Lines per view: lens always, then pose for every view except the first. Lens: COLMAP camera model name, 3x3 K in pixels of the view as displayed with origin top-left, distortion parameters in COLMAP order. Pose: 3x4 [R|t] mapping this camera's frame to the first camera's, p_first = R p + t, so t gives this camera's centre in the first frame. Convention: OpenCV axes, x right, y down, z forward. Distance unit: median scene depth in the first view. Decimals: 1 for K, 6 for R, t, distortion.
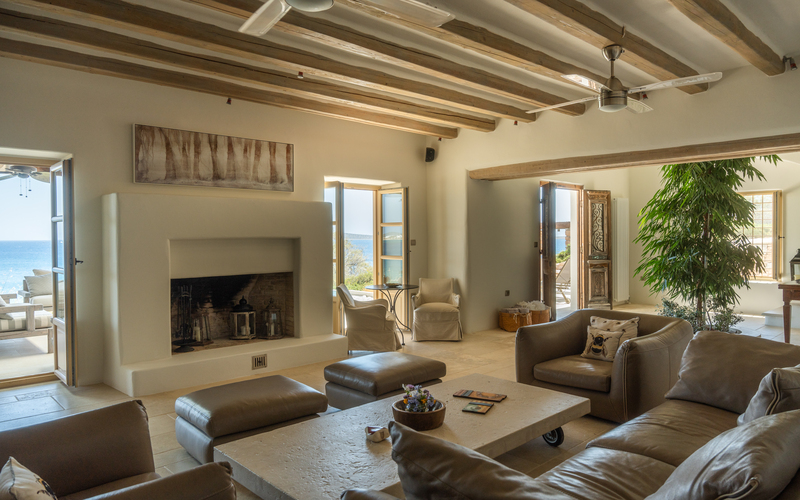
lens RADIAL K [[541.1, 0, 400.0], [0, 541.1, 250.0], [0, 0, 1]] dist [-0.000690, 0.000702]
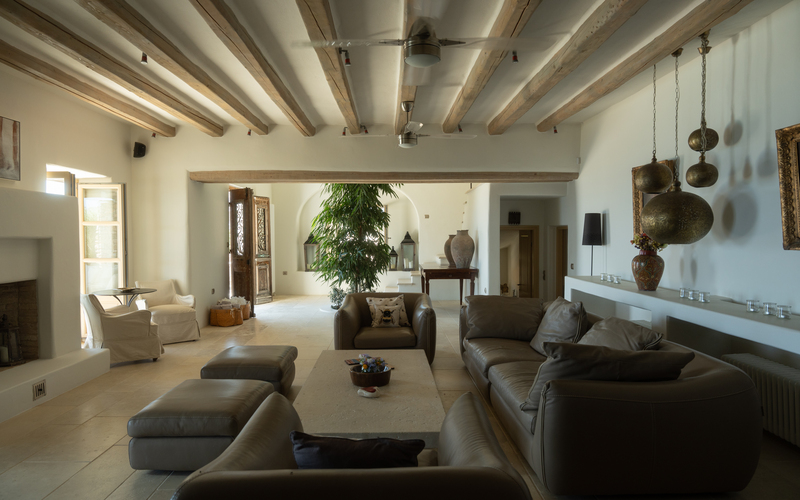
lens RADIAL K [[541.1, 0, 400.0], [0, 541.1, 250.0], [0, 0, 1]] dist [-0.000690, 0.000702]
pose [[0.671001, -0.016043, 0.741282, -0.363270], [0.017537, 0.999830, 0.005765, 0.000447], [-0.741249, 0.009132, 0.671168, 0.036489]]
